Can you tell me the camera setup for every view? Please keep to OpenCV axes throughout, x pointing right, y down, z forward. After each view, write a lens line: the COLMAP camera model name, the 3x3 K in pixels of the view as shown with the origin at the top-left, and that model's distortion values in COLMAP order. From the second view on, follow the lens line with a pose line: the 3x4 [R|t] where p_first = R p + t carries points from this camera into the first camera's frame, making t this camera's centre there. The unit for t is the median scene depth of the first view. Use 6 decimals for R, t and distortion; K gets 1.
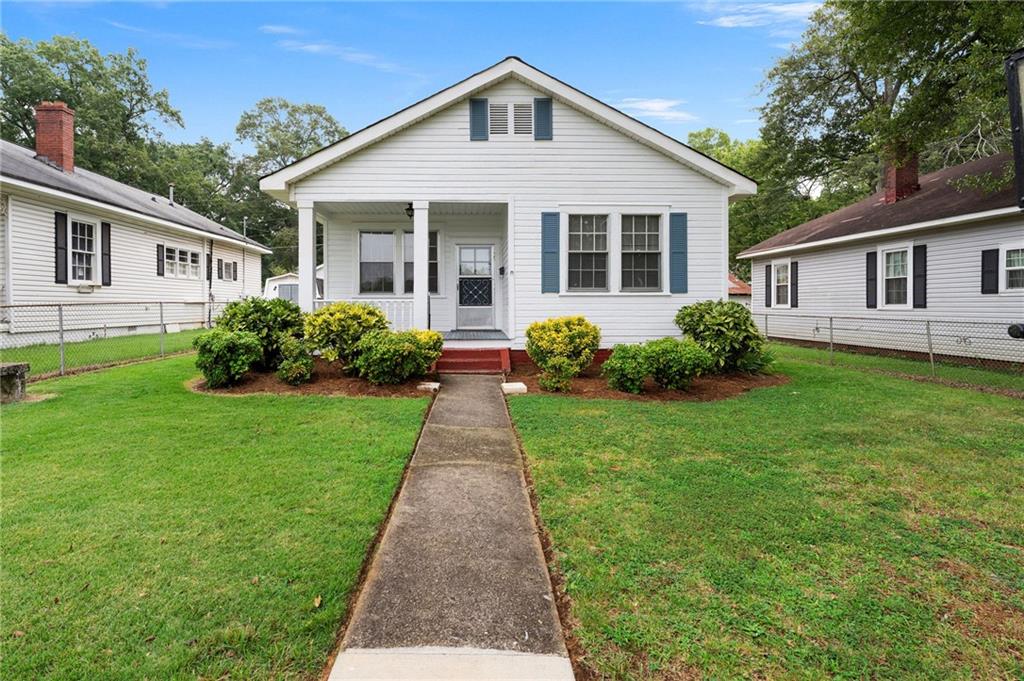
lens RADIAL K [[535.3, 0, 510.2], [0, 535.3, 306.0], [0, 0, 1]] dist [0.002923, 0.000637]
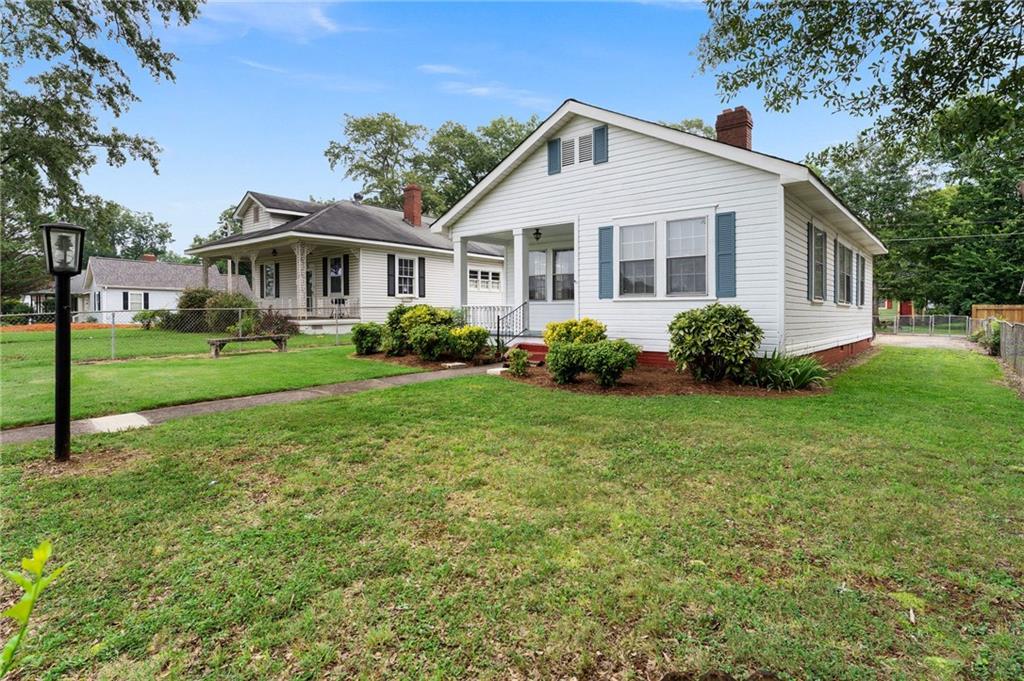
lens RADIAL K [[535.3, 0, 510.2], [0, 535.3, 306.0], [0, 0, 1]] dist [0.002923, 0.000637]
pose [[0.724680, -0.002517, -0.689081, 0.688958], [-0.008019, 0.999895, -0.012086, 0.005598], [0.689039, 0.014285, 0.724584, 0.055954]]
